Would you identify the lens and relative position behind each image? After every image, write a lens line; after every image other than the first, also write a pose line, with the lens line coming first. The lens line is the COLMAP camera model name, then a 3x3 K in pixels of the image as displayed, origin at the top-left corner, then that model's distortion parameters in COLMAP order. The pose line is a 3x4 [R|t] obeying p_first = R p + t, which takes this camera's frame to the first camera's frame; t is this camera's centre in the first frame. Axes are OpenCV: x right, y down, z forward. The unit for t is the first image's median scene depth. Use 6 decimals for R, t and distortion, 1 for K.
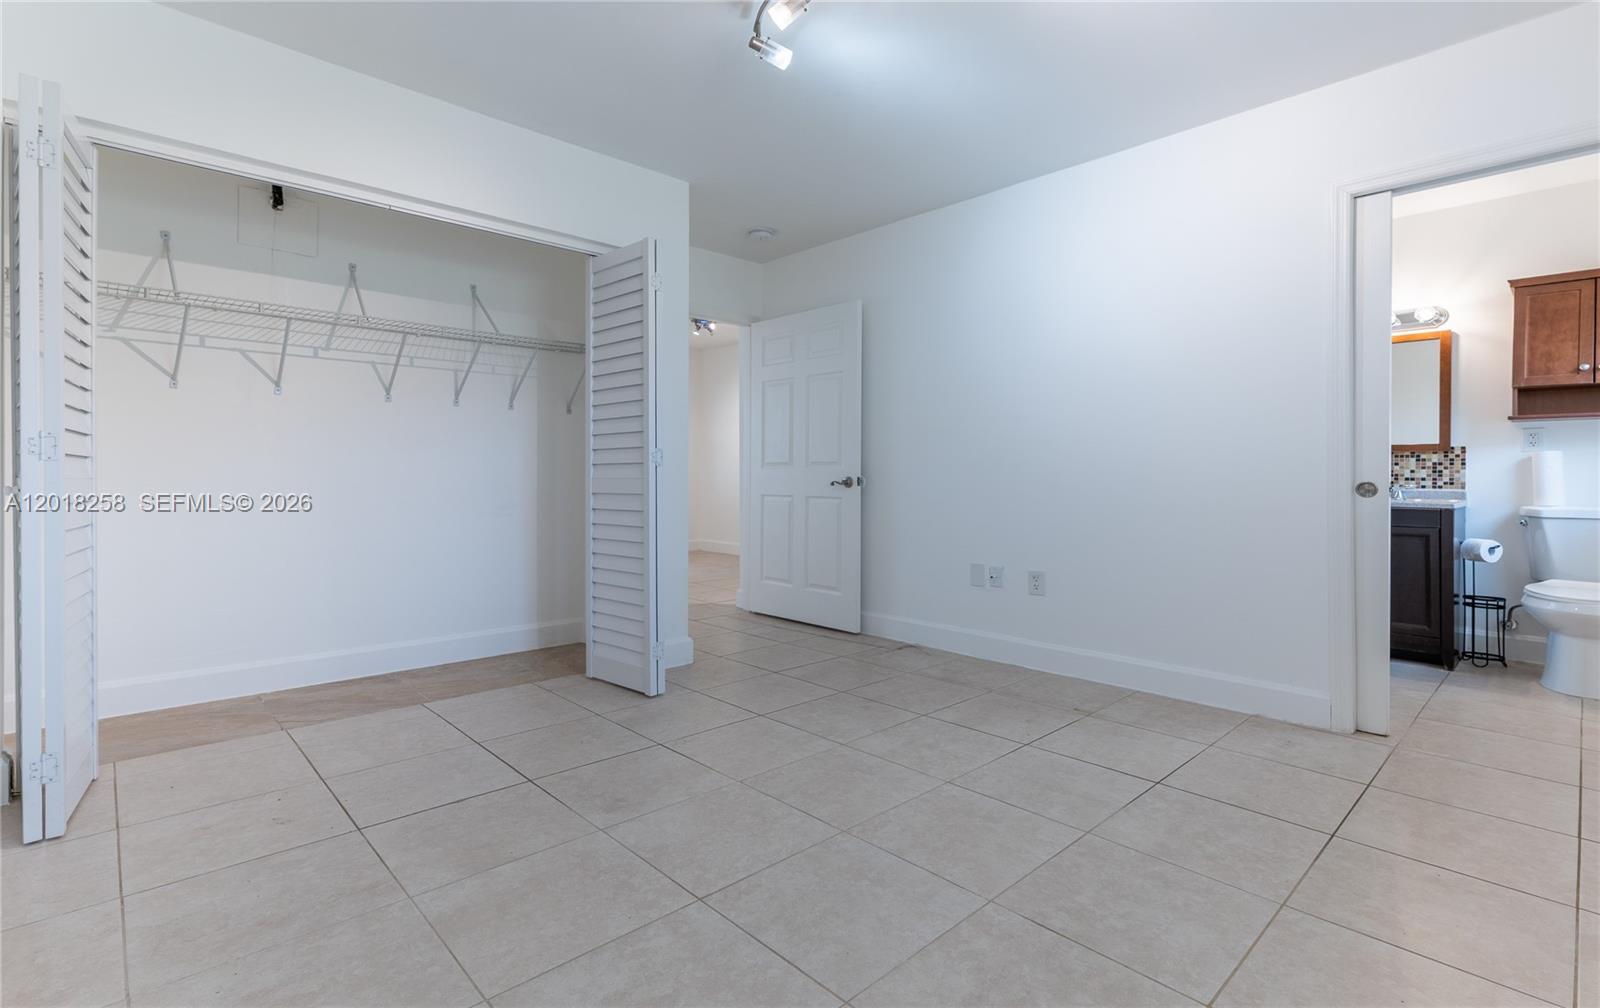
lens RADIAL K [[748.2, 0, 800.2], [0, 748.2, 497.2], [0, 0, 1]] dist [0.003517, -0.000114]
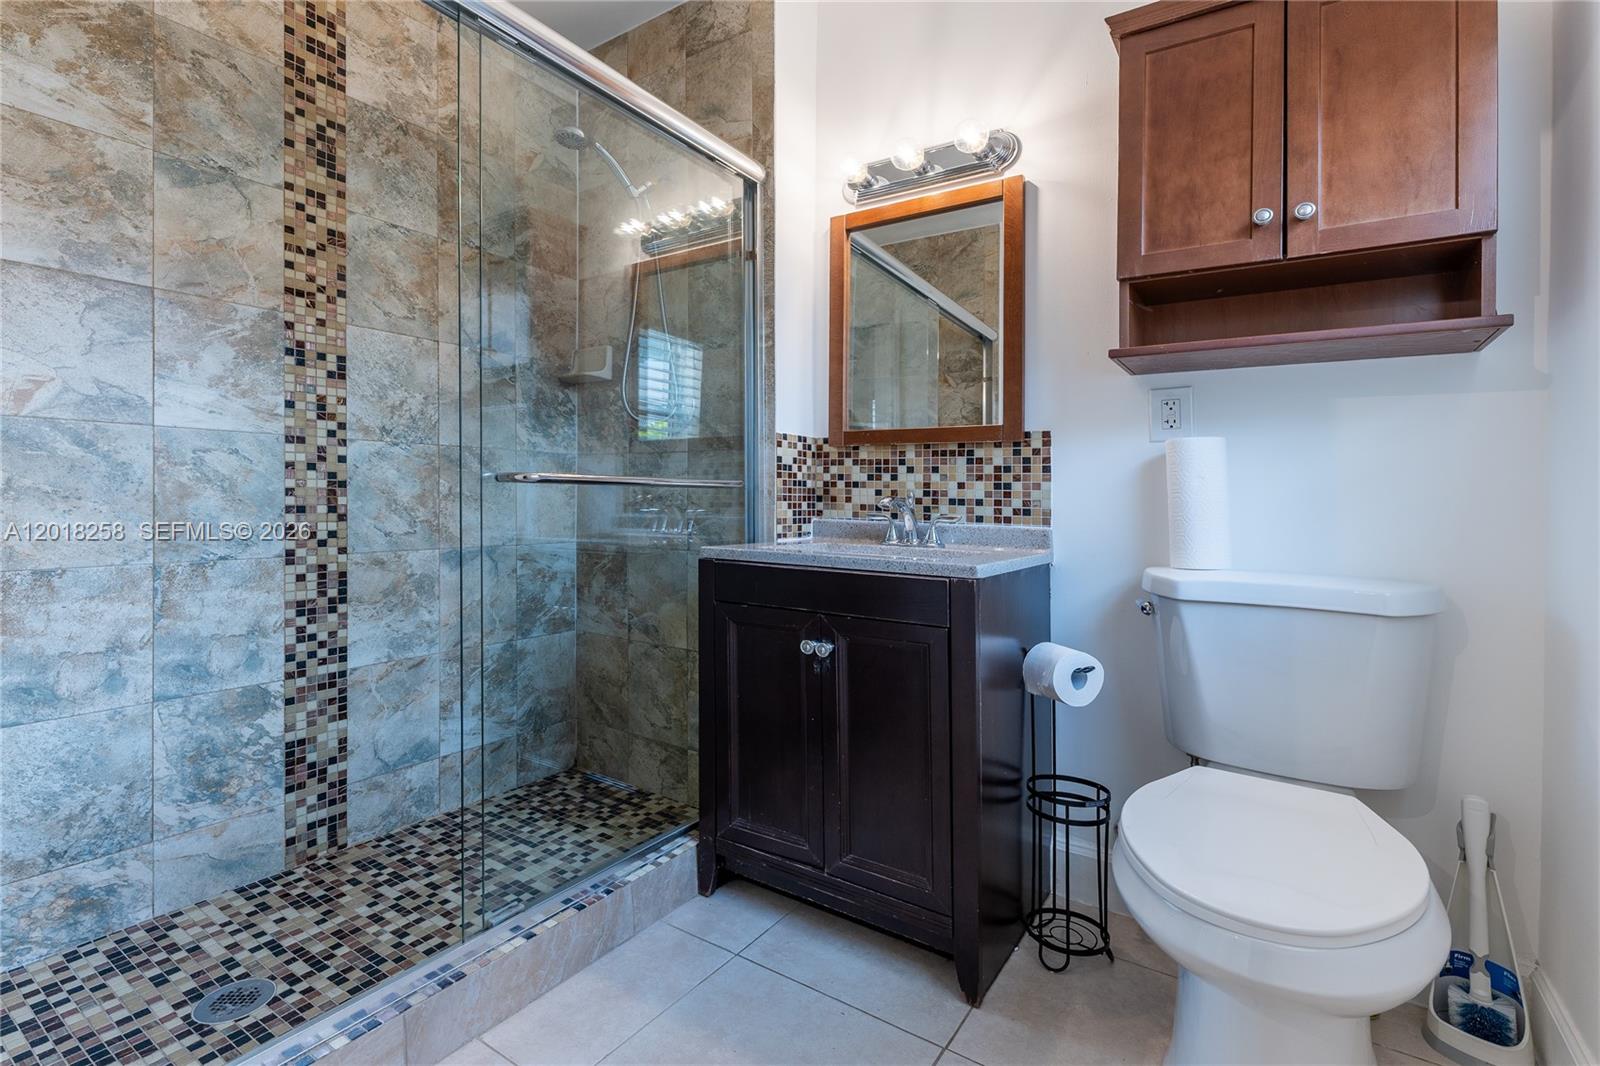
lens RADIAL K [[736.1, 0, 758.3], [0, 736.1, 510.2], [0, 0, 1]] dist [-0.016239, 0.000344]
pose [[0.982600, -0.000063, 0.185733, 0.634812], [0.000130, 1.000000, -0.000351, -0.019731], [-0.185733, 0.000369, 0.982600, 0.600325]]
